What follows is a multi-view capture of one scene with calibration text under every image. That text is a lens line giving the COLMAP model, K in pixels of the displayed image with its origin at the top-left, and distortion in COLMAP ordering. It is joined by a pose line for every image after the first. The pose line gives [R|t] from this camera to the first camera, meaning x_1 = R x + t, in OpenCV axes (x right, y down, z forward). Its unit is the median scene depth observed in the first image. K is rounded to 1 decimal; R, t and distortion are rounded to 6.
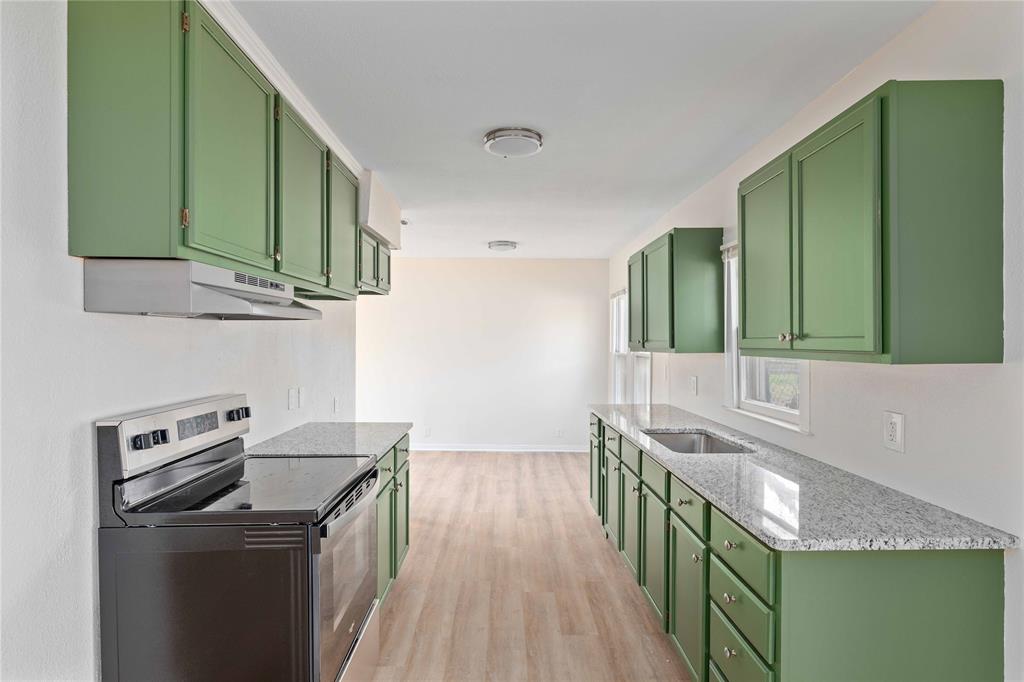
lens RADIAL K [[531.4, 0, 509.1], [0, 531.4, 342.5], [0, 0, 1]] dist [0.000343, 0.000075]
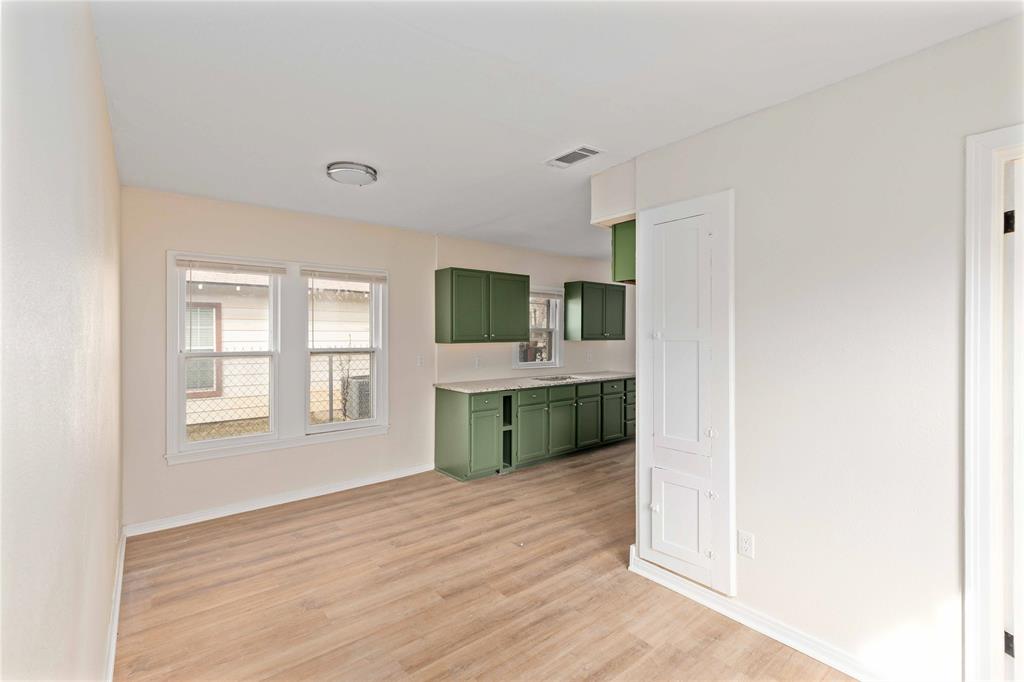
lens RADIAL K [[445.3, 0, 512.9], [0, 445.3, 339.8], [0, 0, 1]] dist [0.001059, -0.000034]
pose [[-0.632420, -0.002421, 0.774622, -0.764082], [-0.000255, 0.999996, 0.002917, 0.008358], [-0.774626, 0.001647, -0.632418, 1.788742]]
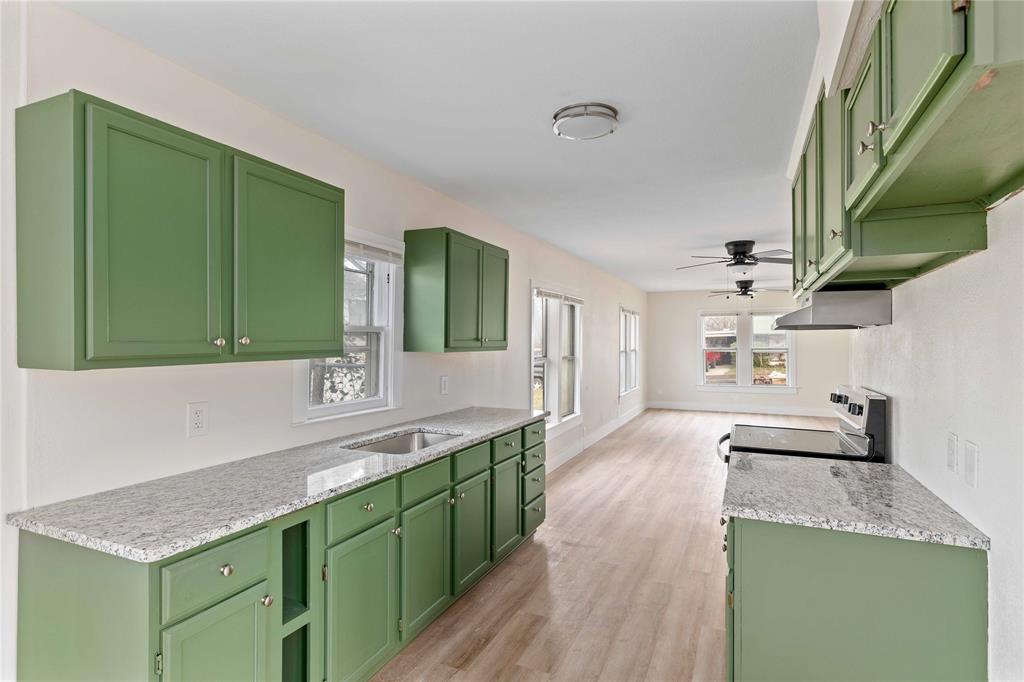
lens RADIAL K [[531.4, 0, 512.6], [0, 531.4, 344.8], [0, 0, 1]] dist [0.000343, 0.000075]
pose [[-0.910776, -0.003436, 0.412887, -0.187207], [-0.003076, 0.999994, 0.001537, 0.001780], [-0.412890, 0.000130, -0.910781, 1.386431]]
